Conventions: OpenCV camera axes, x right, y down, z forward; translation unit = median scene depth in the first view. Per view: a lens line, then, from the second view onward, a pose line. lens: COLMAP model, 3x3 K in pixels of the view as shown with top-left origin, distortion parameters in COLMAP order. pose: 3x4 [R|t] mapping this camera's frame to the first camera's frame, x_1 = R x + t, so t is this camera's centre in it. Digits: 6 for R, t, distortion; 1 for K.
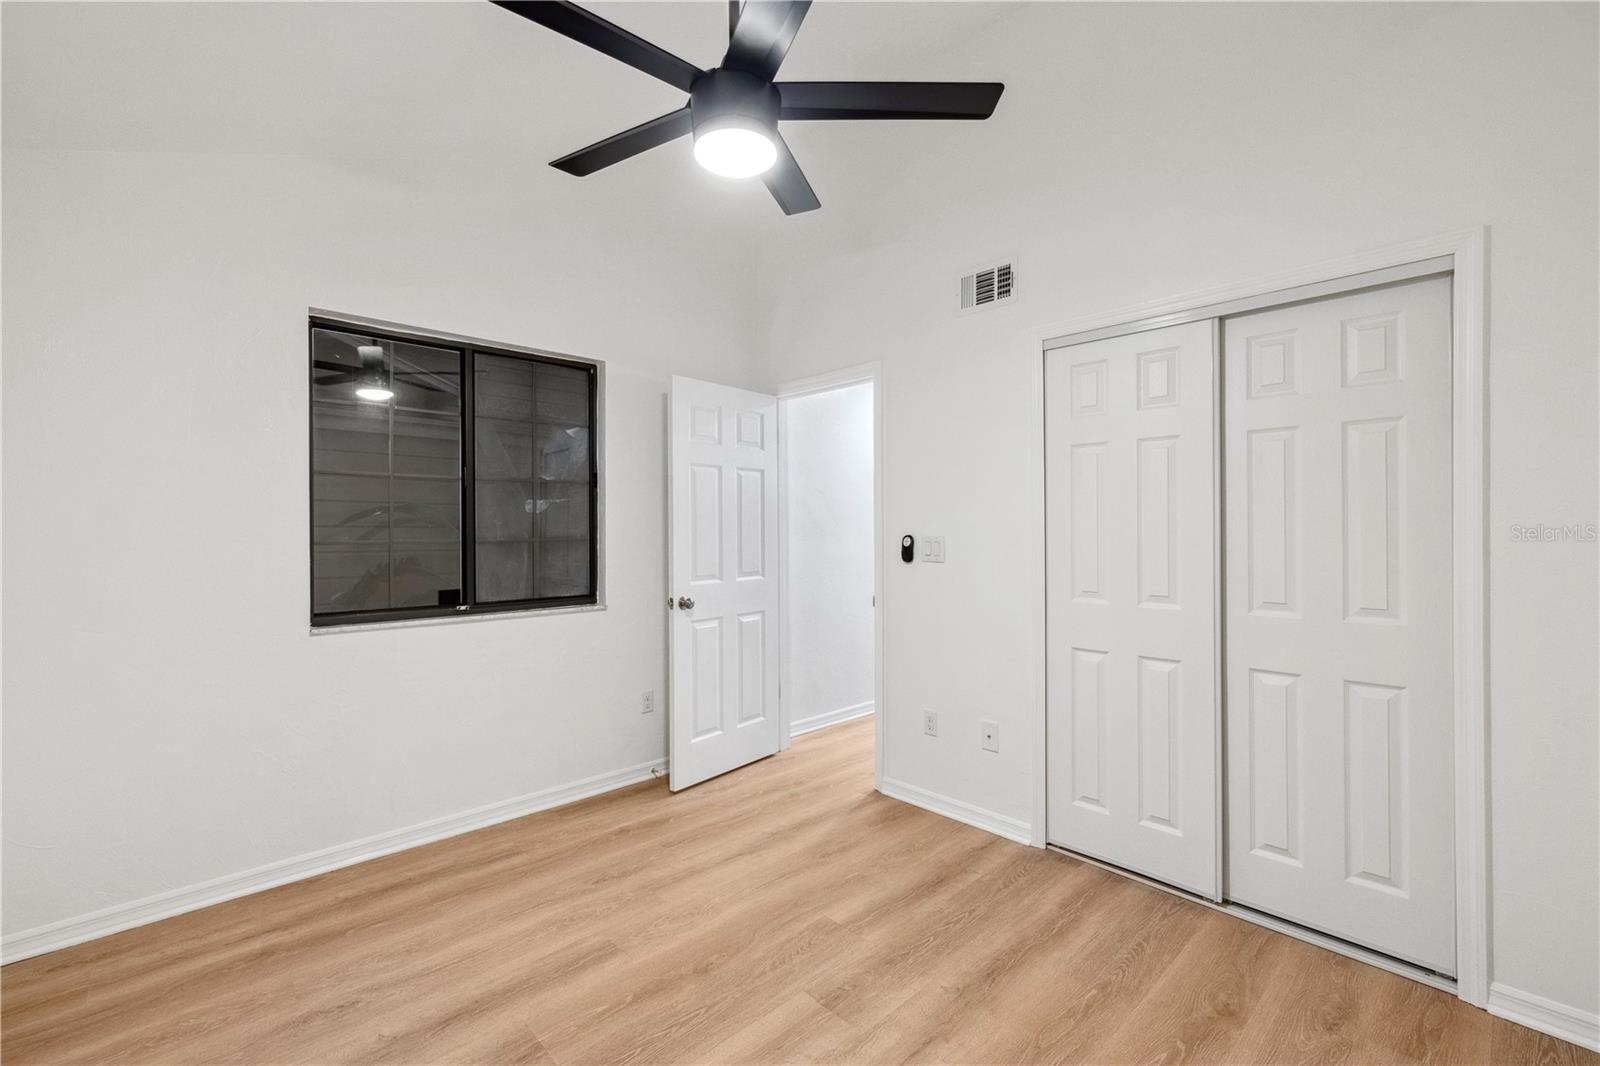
lens RADIAL K [[679.4, 0, 800.1], [0, 679.4, 533.2], [0, 0, 1]] dist [0.008370, -0.000796]
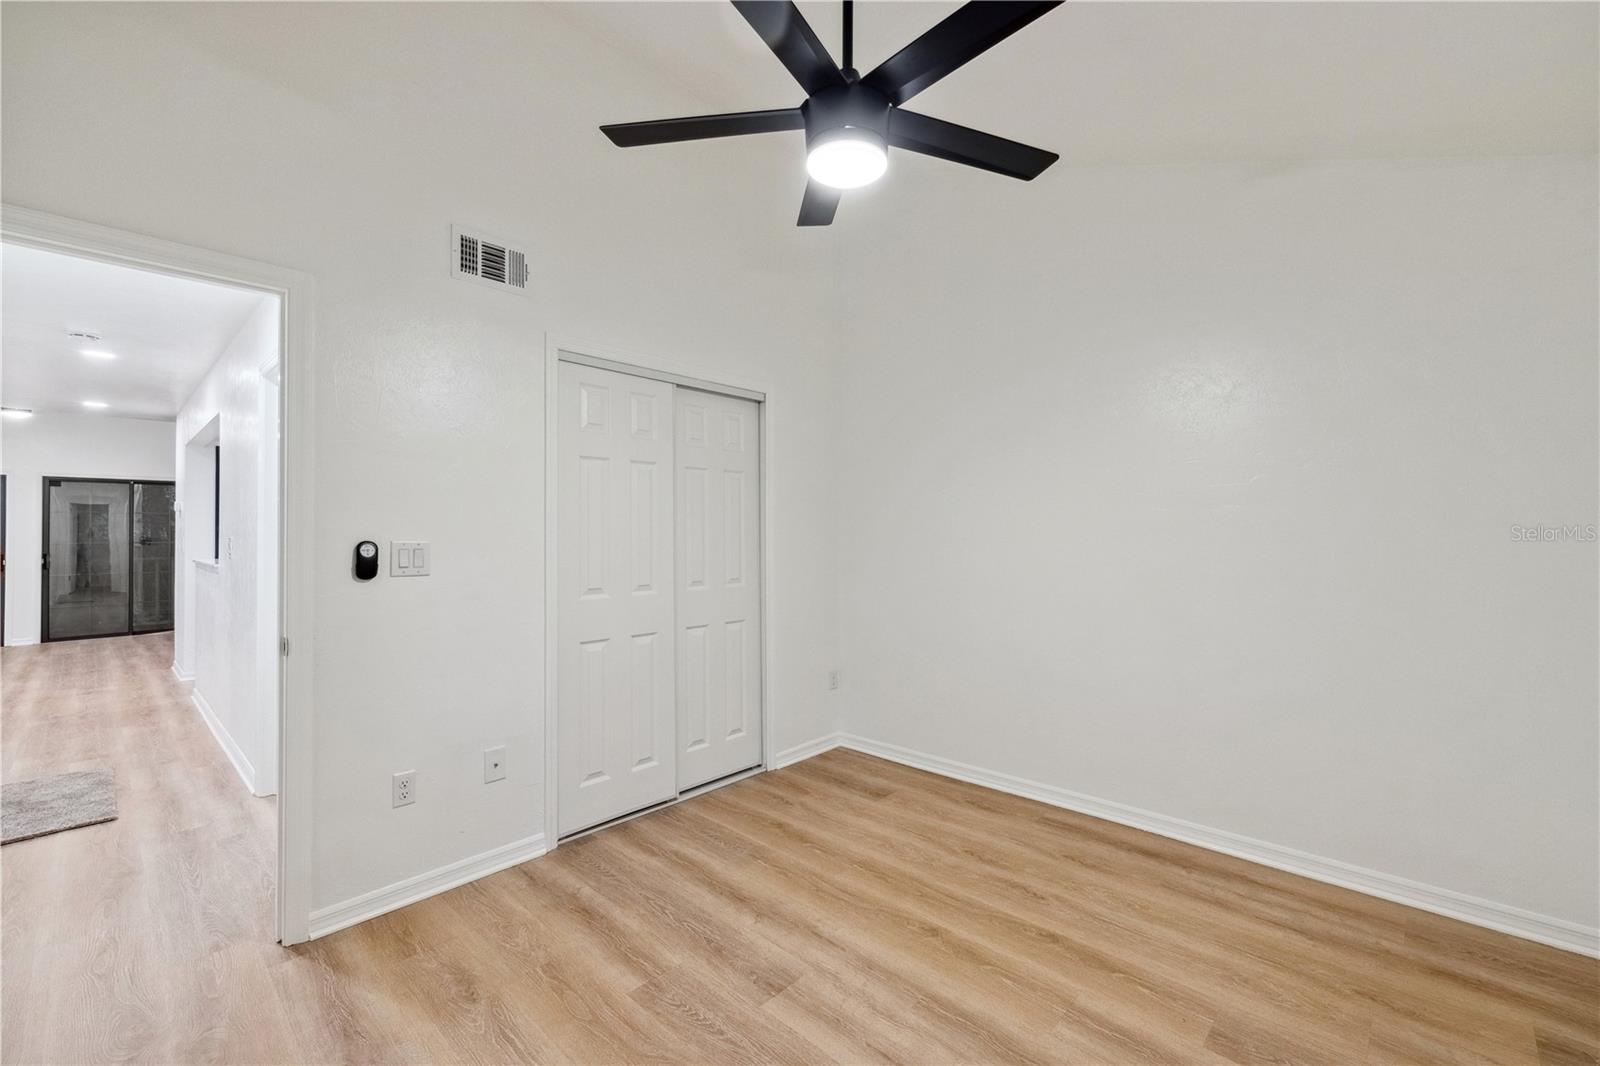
lens RADIAL K [[679.4, 0, 791.2], [0, 679.4, 532.3], [0, 0, 1]] dist [0.008370, -0.000796]
pose [[-0.055511, 0.007533, 0.998430, -0.779404], [0.009905, 0.999926, -0.006994, 0.004003], [-0.998409, 0.009502, -0.055581, 0.804865]]
